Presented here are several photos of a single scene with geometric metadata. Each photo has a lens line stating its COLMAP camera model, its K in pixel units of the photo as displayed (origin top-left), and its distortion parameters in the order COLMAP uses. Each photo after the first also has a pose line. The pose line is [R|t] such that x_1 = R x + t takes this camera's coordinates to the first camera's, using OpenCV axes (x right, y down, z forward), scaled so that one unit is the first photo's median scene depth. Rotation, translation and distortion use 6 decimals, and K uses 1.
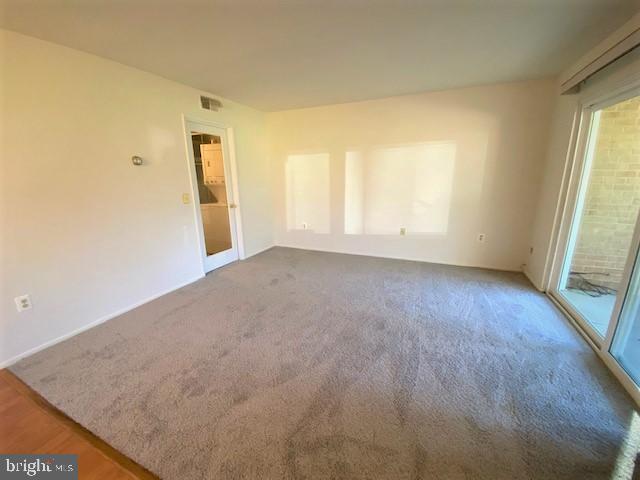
lens RADIAL K [[263.0, 0, 318.1], [0, 263.0, 240.7], [0, 0, 1]] dist [0.022712, -0.022763]
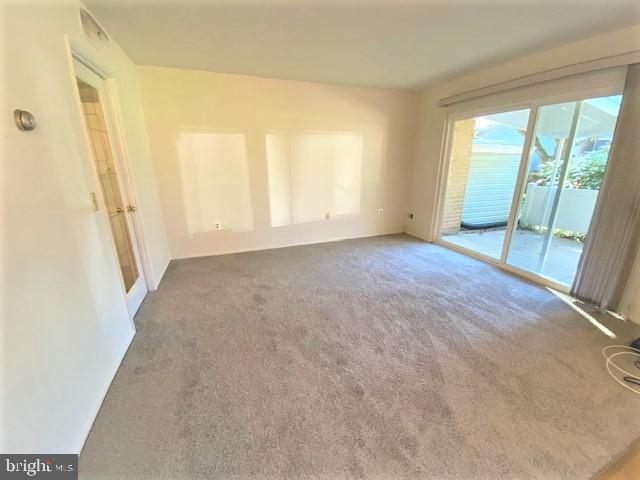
lens RADIAL K [[263.0, 0, 318.1], [0, 263.0, 240.7], [0, 0, 1]] dist [0.022712, -0.022763]
pose [[0.708681, -0.189758, 0.679532, -0.547969], [0.161807, 0.981194, 0.105248, -0.065737], [-0.686724, 0.035366, 0.726057, 0.315984]]
